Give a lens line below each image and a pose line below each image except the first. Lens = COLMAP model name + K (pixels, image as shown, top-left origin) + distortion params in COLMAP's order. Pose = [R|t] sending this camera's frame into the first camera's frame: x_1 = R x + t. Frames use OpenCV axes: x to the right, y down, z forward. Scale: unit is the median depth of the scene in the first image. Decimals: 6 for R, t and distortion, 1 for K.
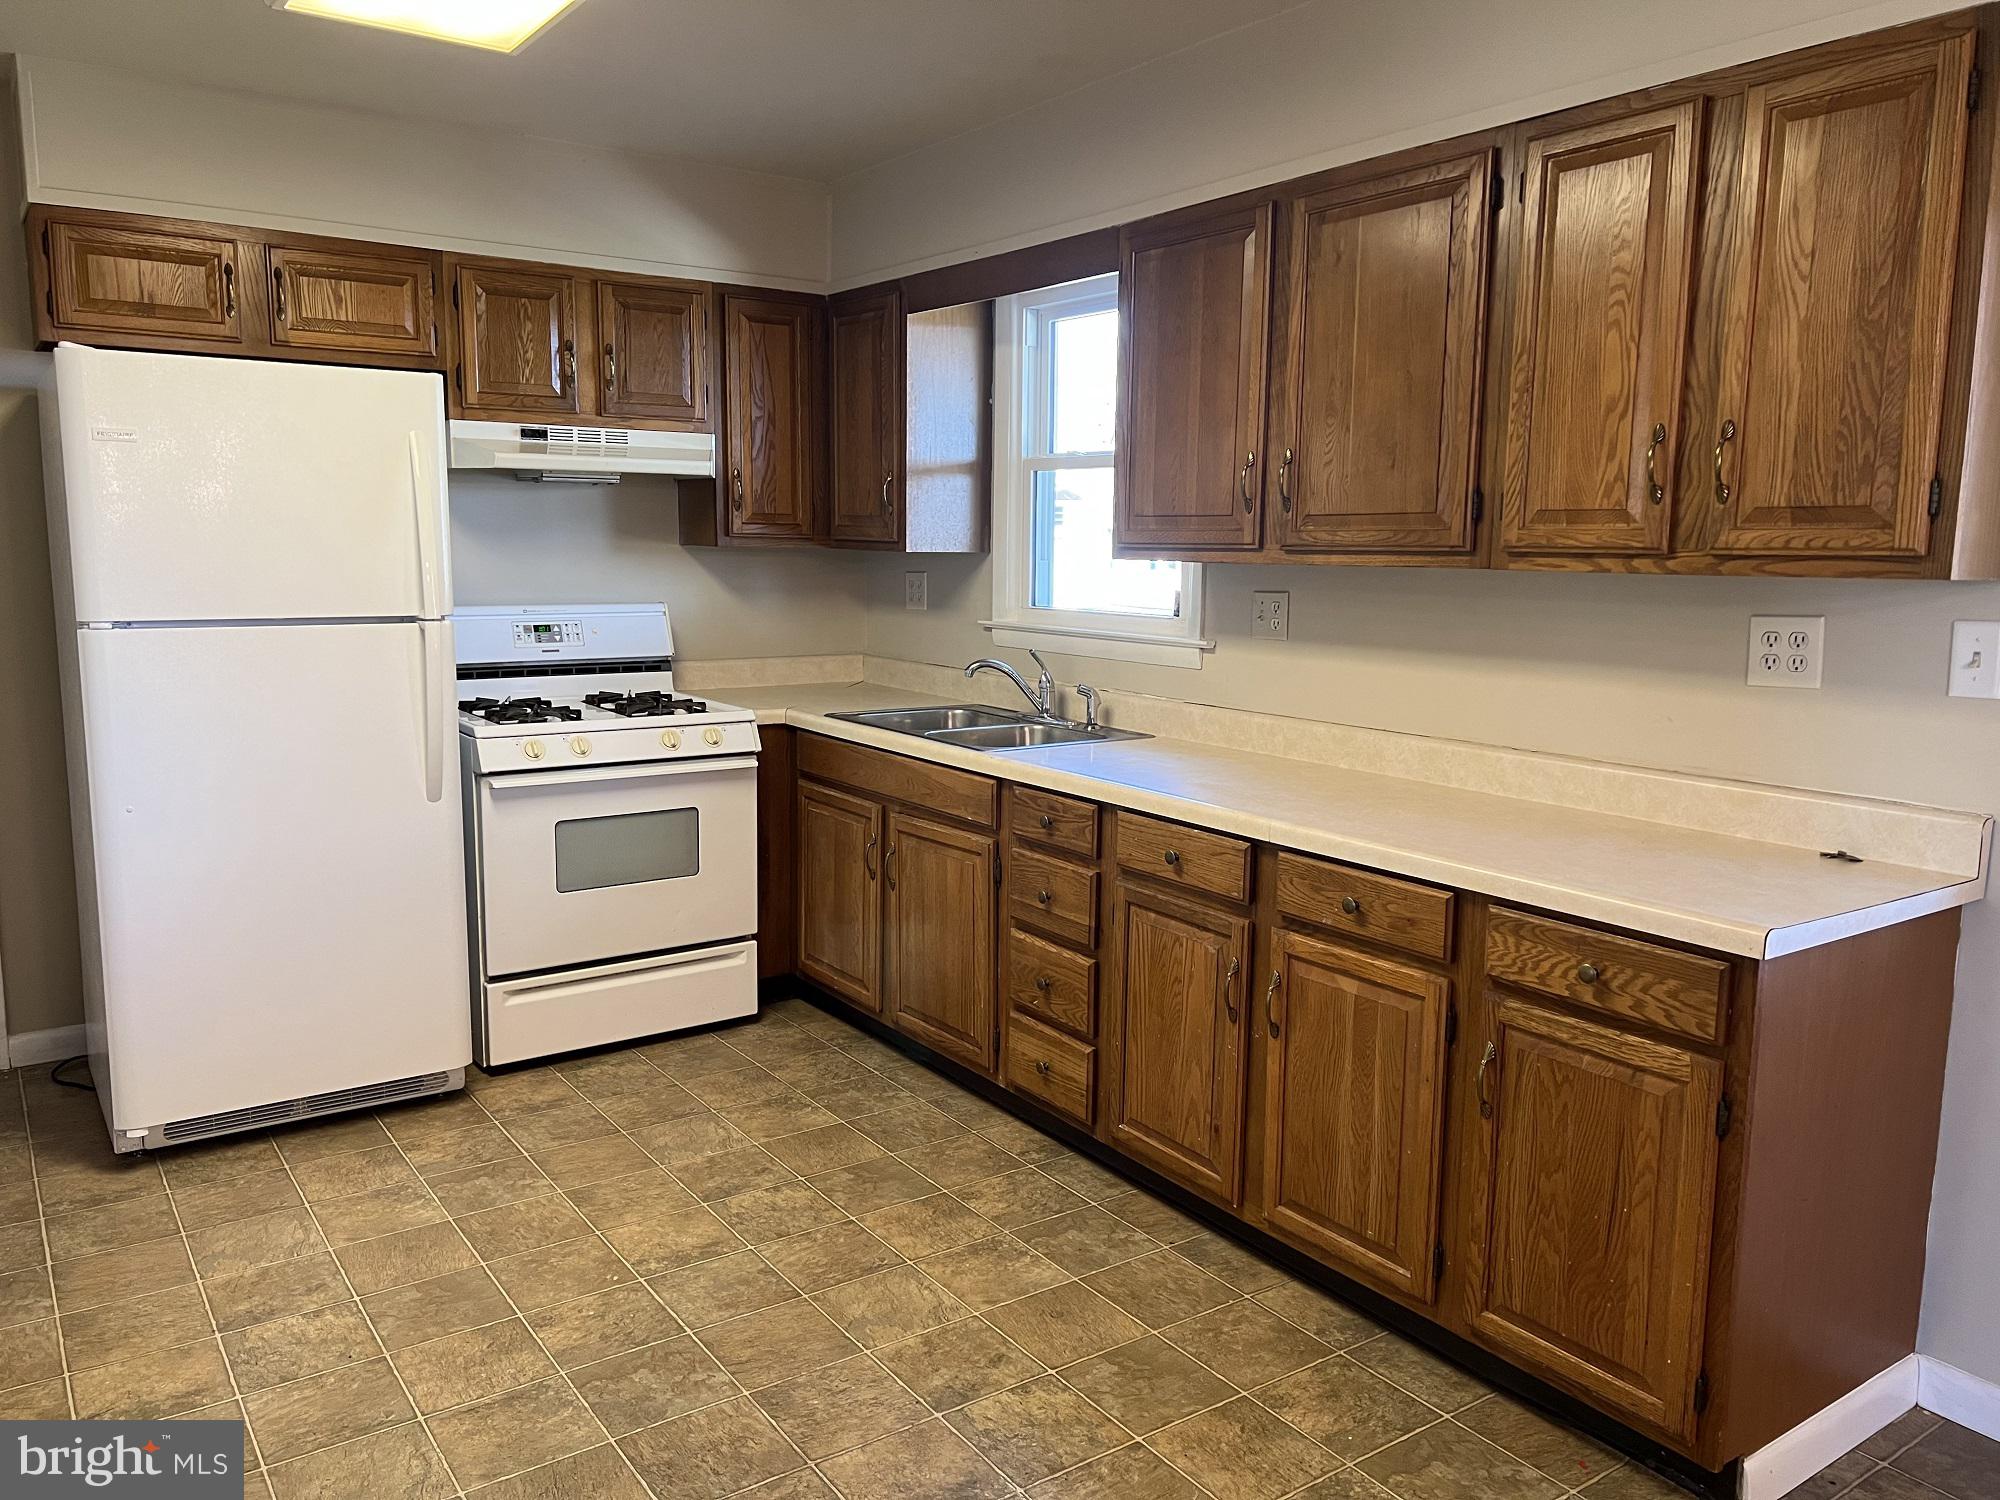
lens RADIAL K [[1480.2, 0, 1000.7], [0, 1480.2, 742.8], [0, 0, 1]] dist [0.061852, -0.066483]
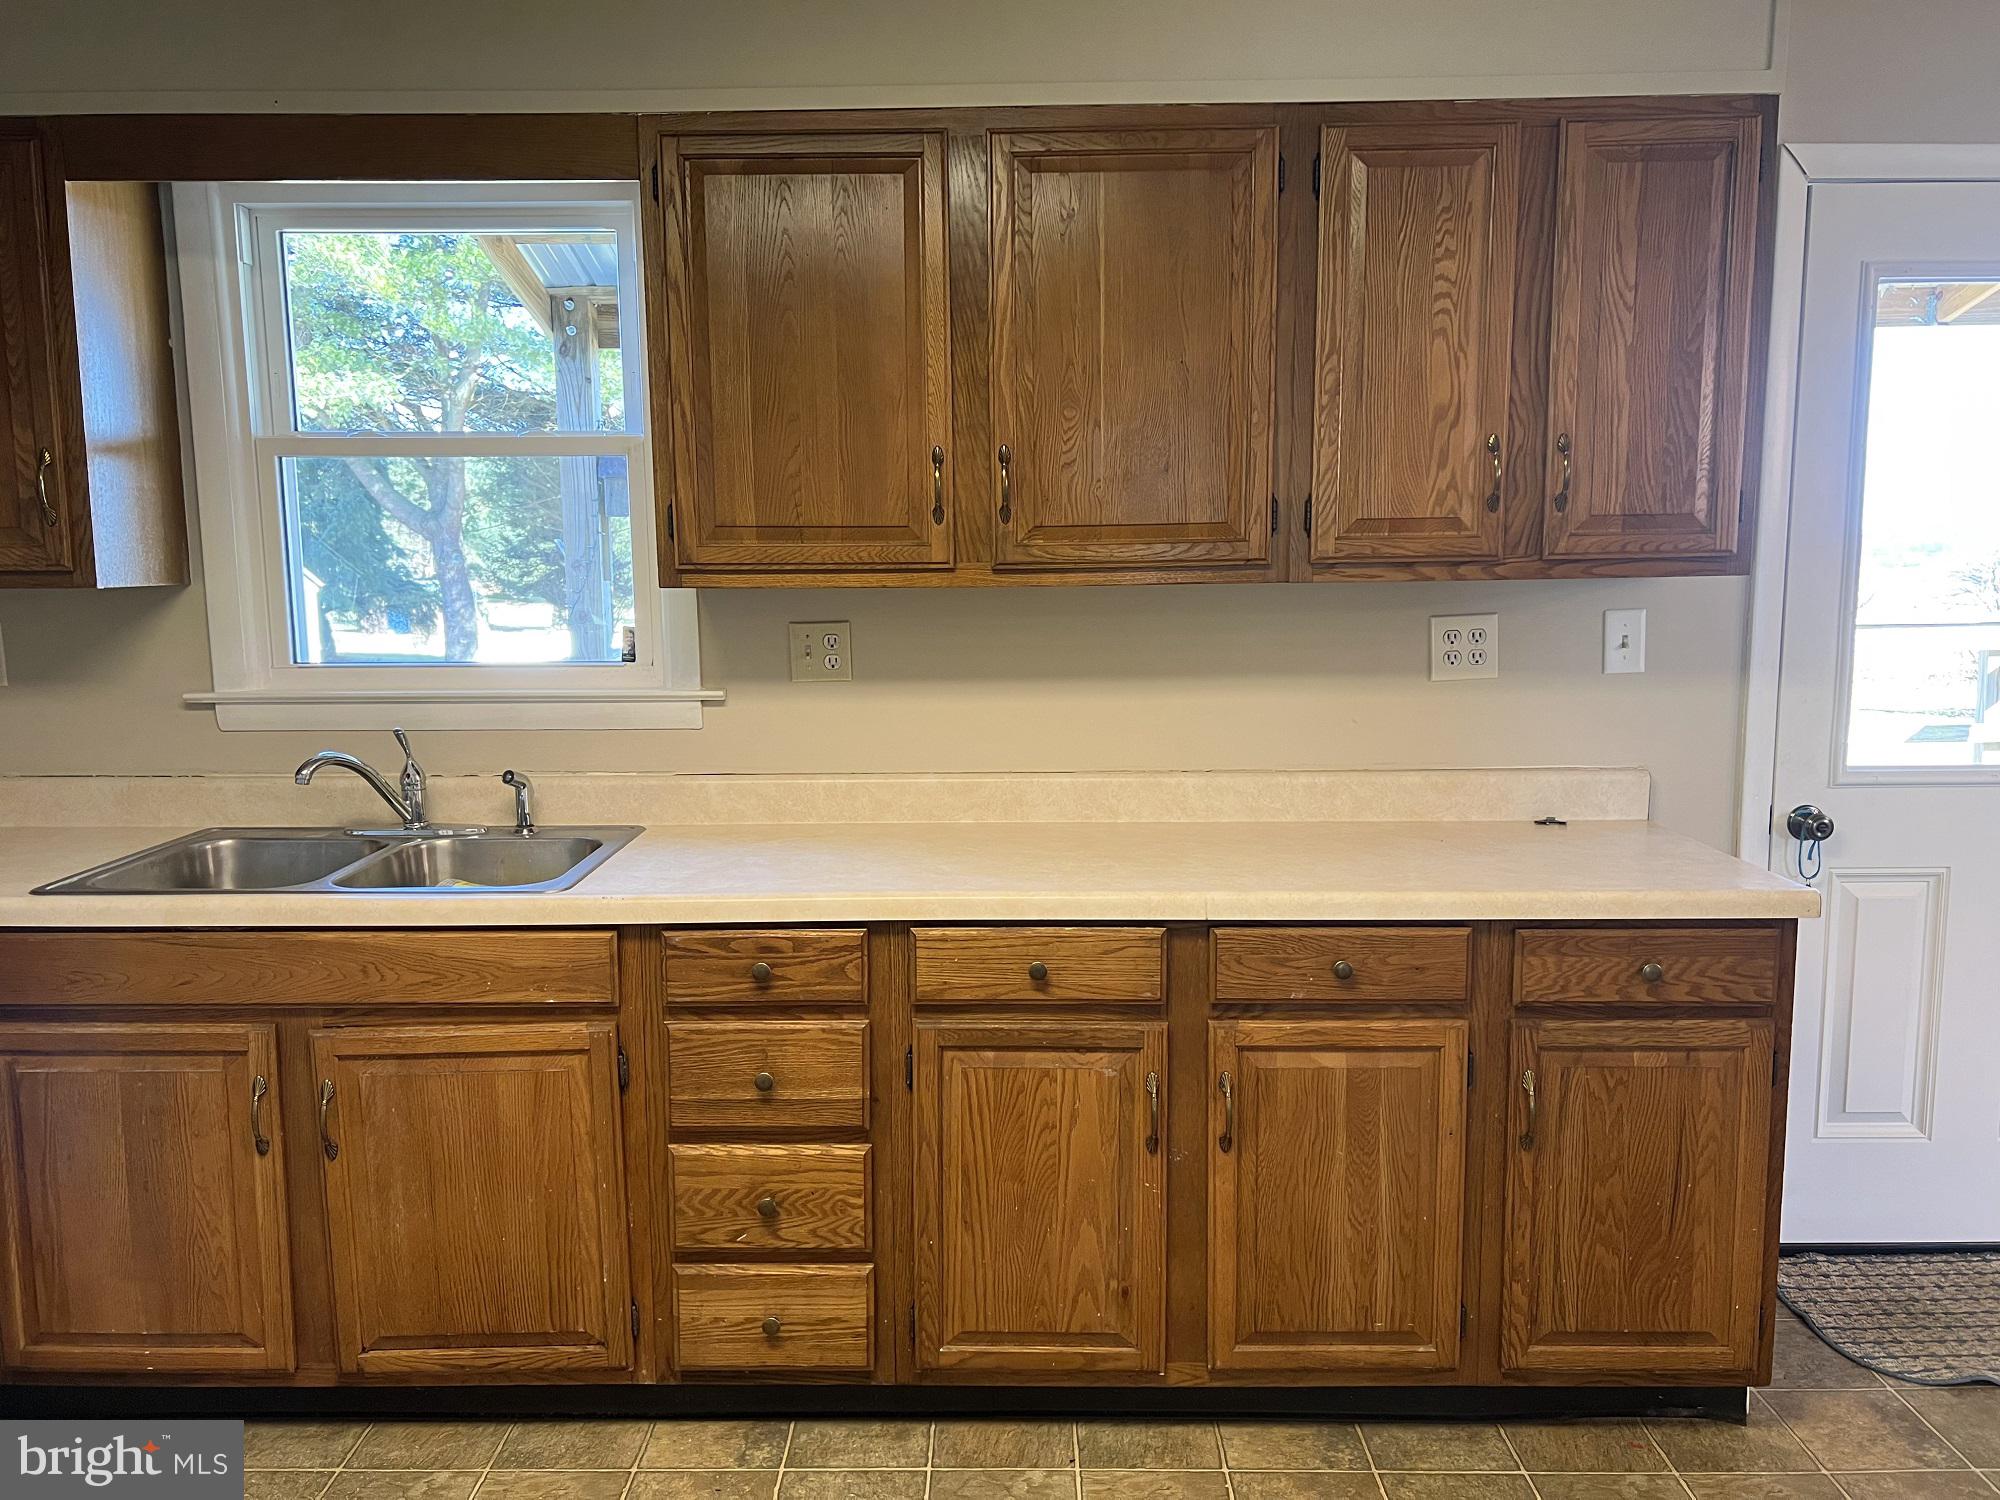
lens RADIAL K [[1480.2, 0, 1000.7], [0, 1480.2, 742.8], [0, 0, 1]] dist [0.061852, -0.066483]
pose [[0.585683, -0.121858, 0.801328, -0.554370], [0.127994, 0.990134, 0.057020, -0.096068], [-0.800371, 0.069169, 0.595502, 0.616914]]
